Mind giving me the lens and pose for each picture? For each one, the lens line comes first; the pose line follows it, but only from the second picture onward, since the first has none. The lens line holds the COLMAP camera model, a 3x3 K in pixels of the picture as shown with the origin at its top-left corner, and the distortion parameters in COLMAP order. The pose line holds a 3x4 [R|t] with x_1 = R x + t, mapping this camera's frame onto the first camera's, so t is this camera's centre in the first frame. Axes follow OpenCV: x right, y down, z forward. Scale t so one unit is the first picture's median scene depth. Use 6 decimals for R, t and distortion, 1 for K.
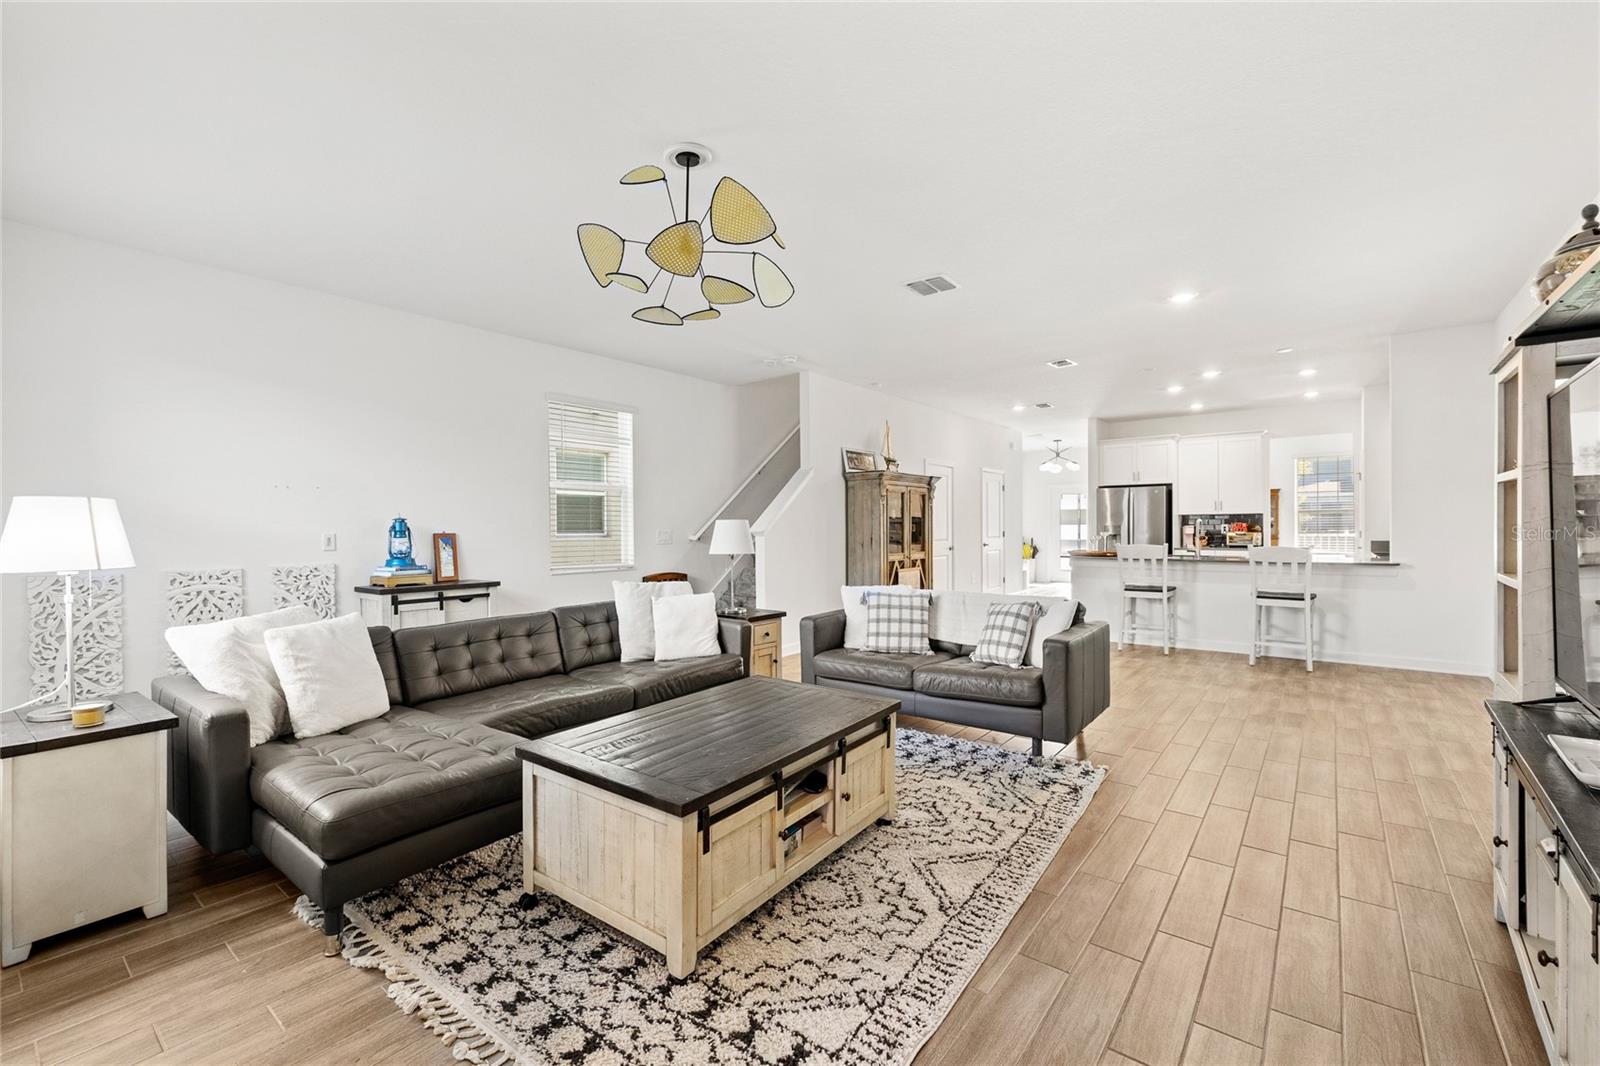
lens RADIAL K [[682.2, 0, 789.4], [0, 682.2, 527.5], [0, 0, 1]] dist [0.002005, -0.000084]
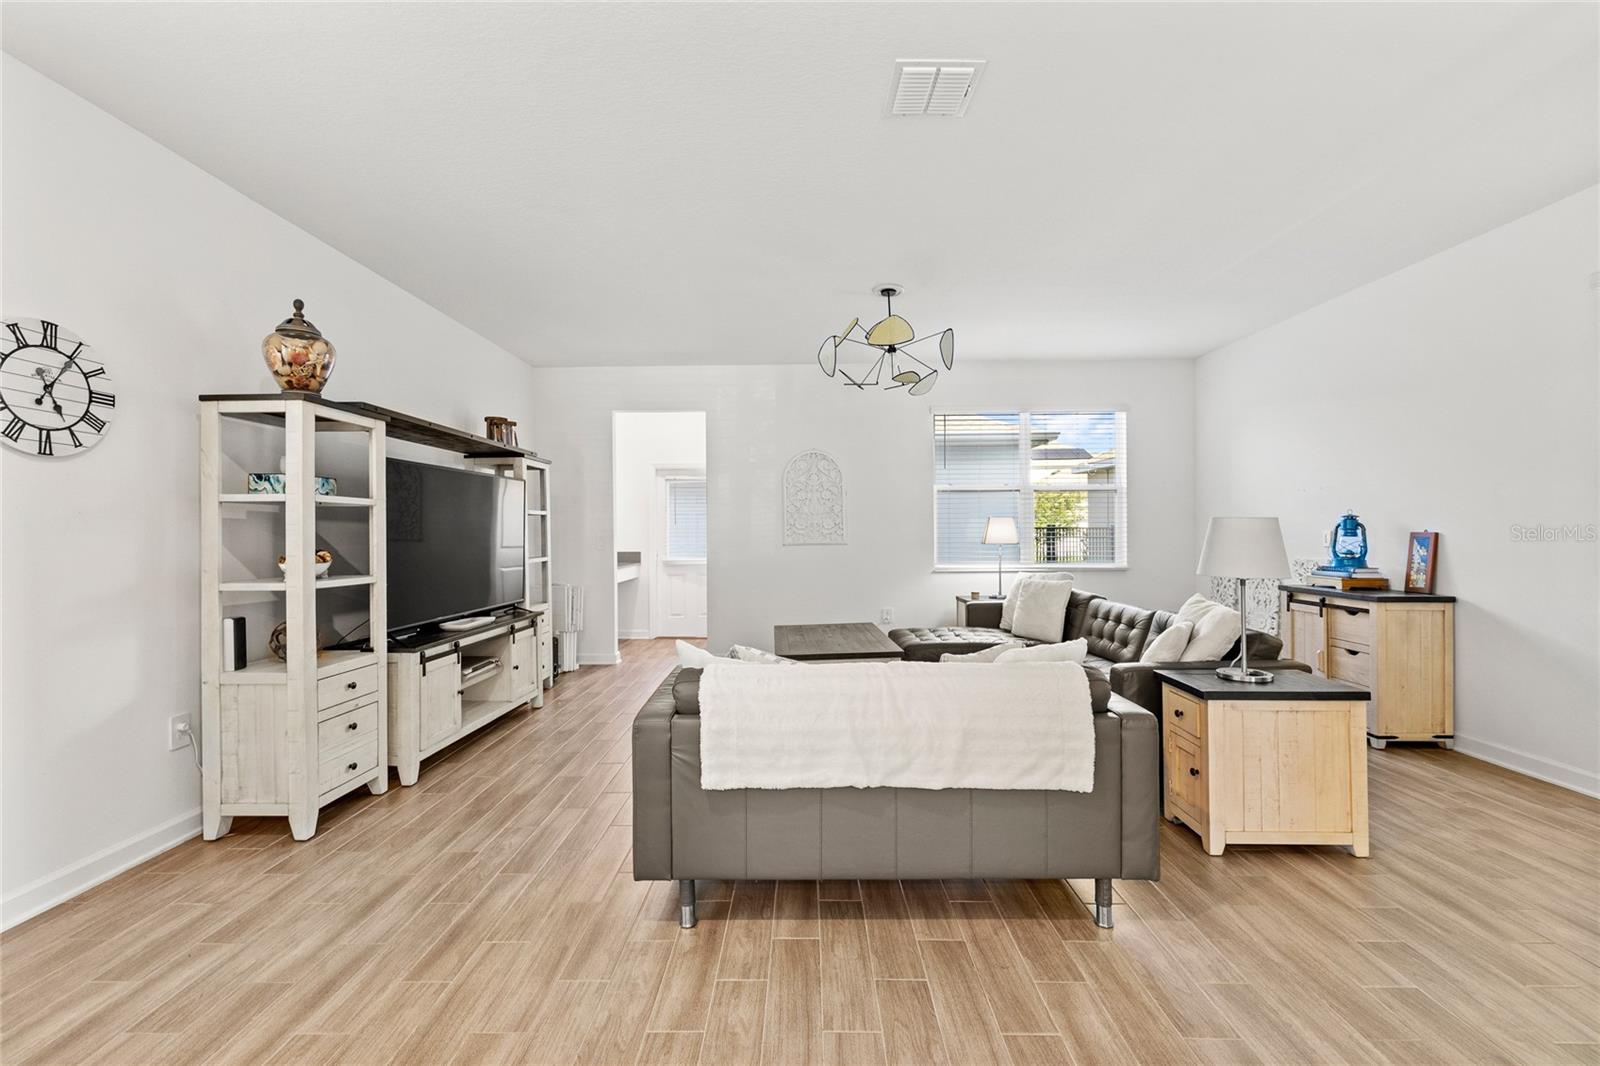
lens RADIAL K [[682.2, 0, 789.8], [0, 682.2, 529.9], [0, 0, 1]] dist [0.002005, -0.000084]
pose [[-0.796369, 0.013125, -0.604668, 0.634425], [0.012684, 0.999907, 0.004999, -0.008193], [0.604678, -0.003689, -0.796462, 1.378905]]
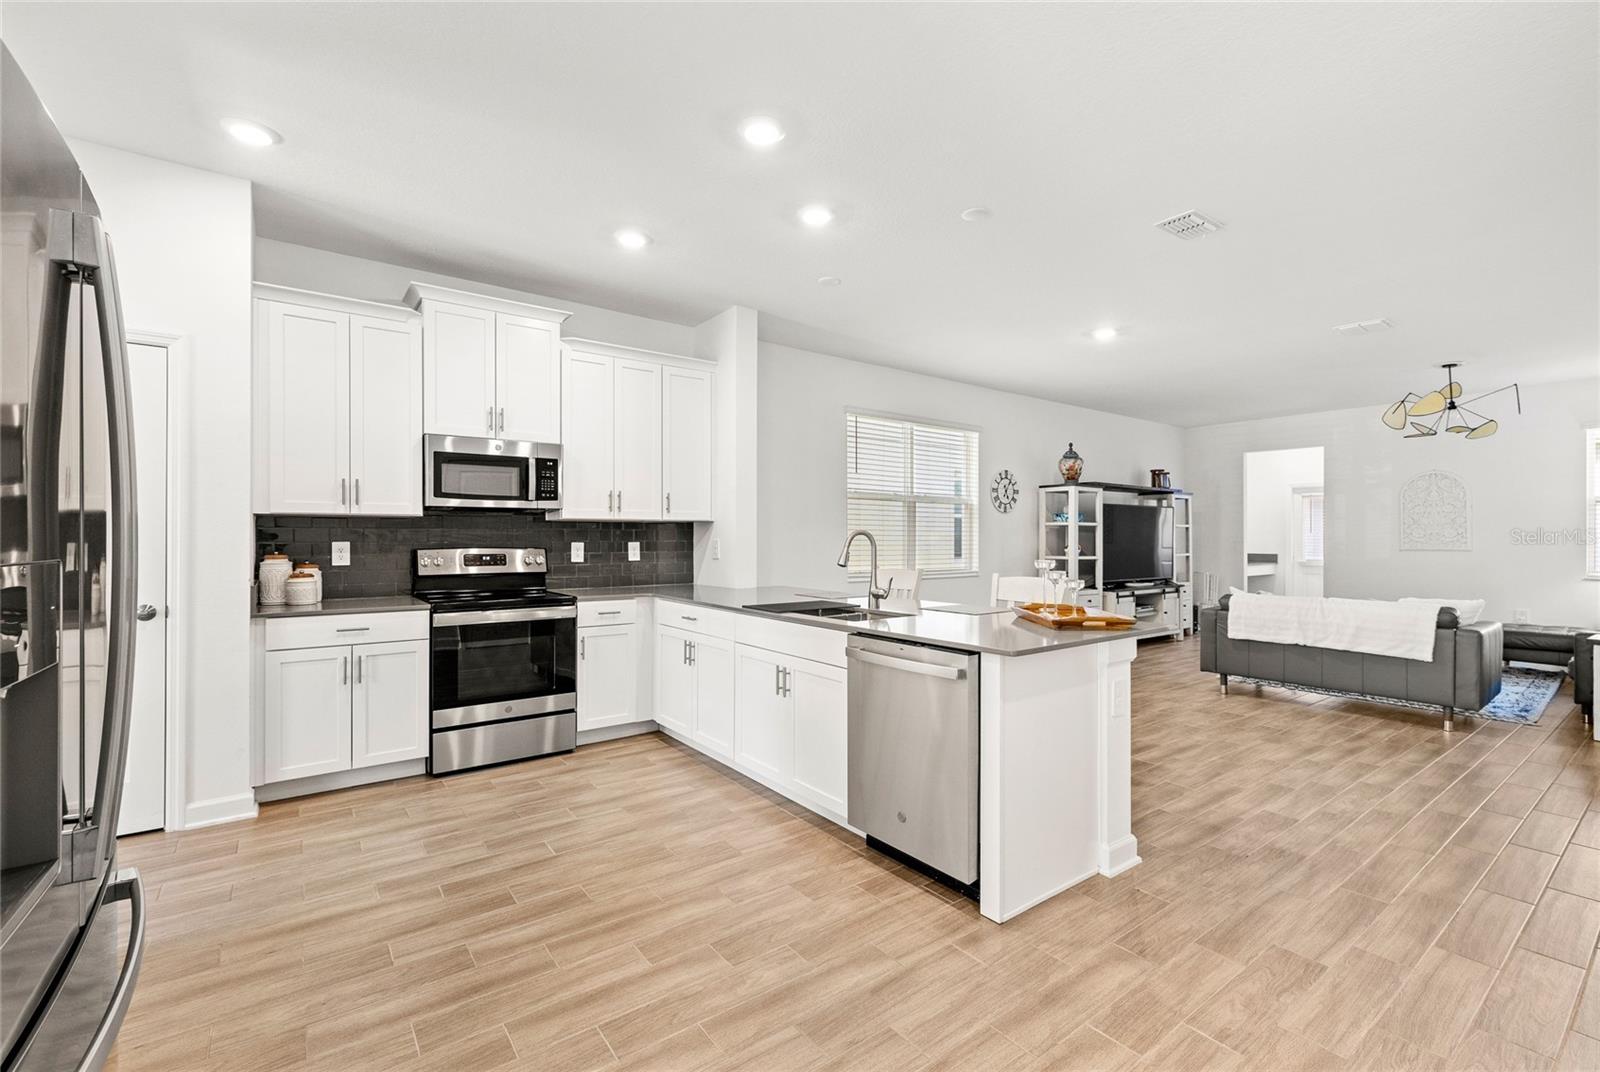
lens RADIAL K [[682.2, 0, 794.5], [0, 682.2, 539.4], [0, 0, 1]] dist [0.002005, -0.000084]
pose [[-0.965805, 0.004808, 0.259226, 0.837287], [0.005827, 0.999978, 0.003163, -0.012565], [-0.259205, 0.004566, -0.965812, 2.365477]]
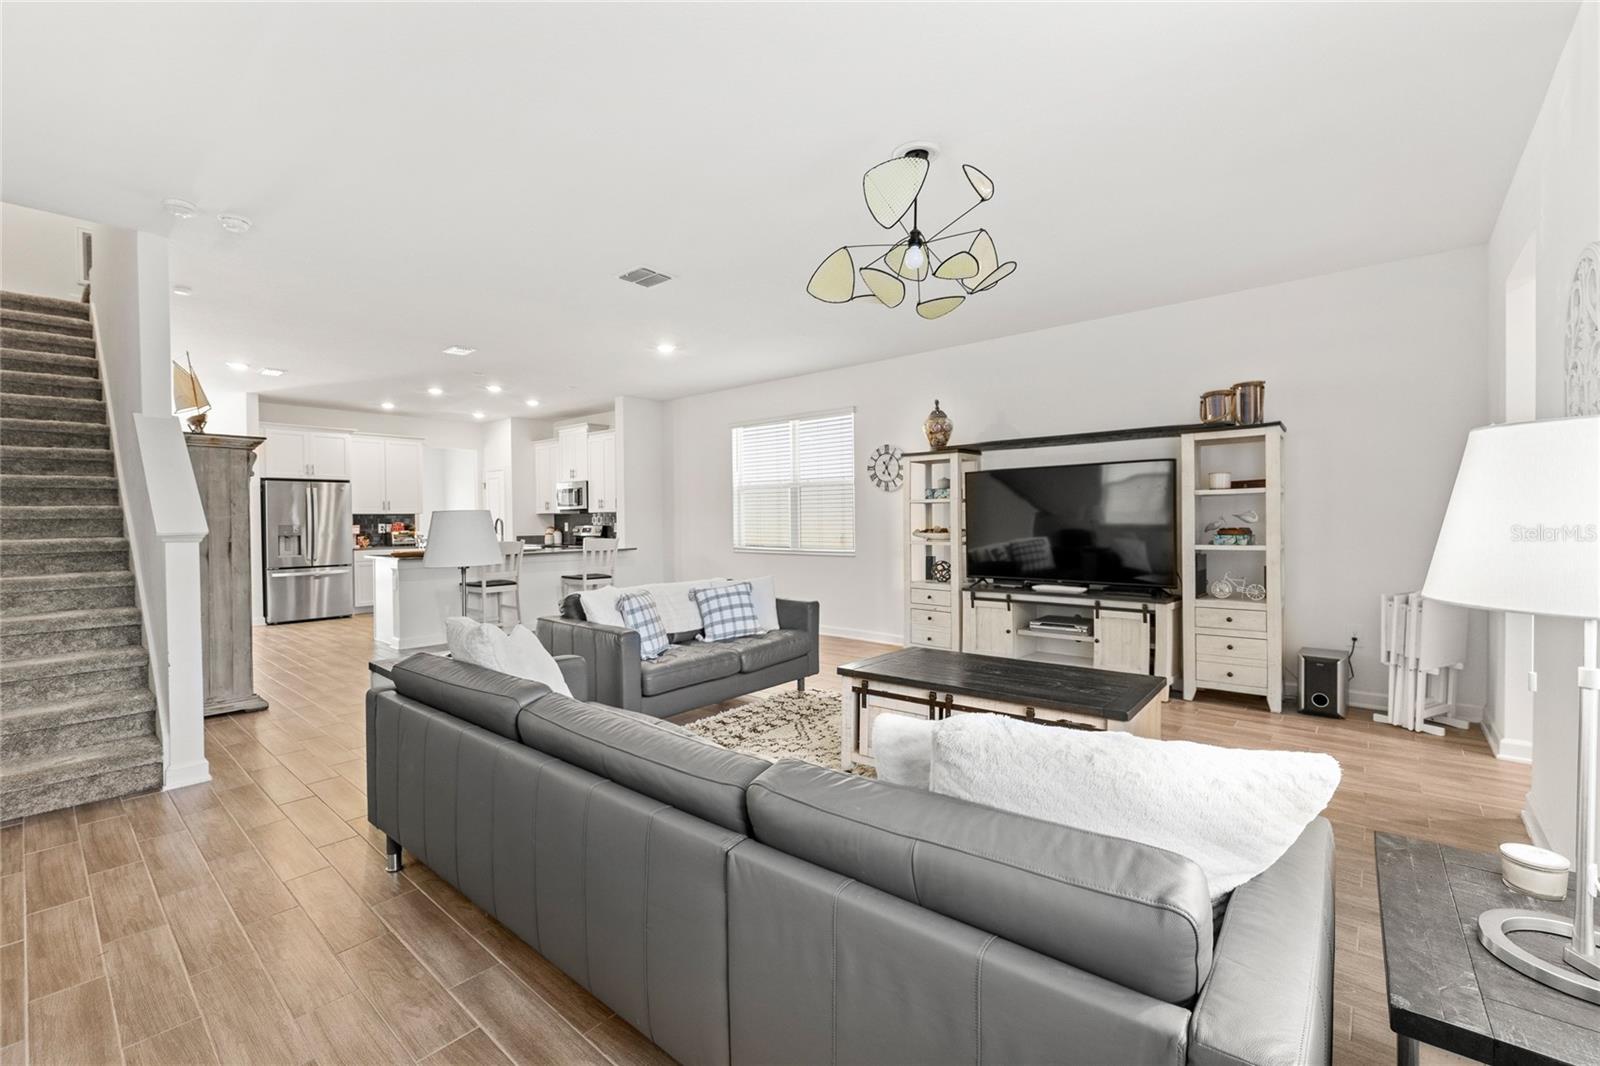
lens RADIAL K [[682.2, 0, 793.1], [0, 682.2, 518.5], [0, 0, 1]] dist [0.002005, -0.000084]
pose [[0.045651, 0.009695, 0.998910, -0.779270], [0.008831, 0.999910, -0.010109, 0.006419], [-0.998918, 0.009282, 0.045561, 0.754499]]
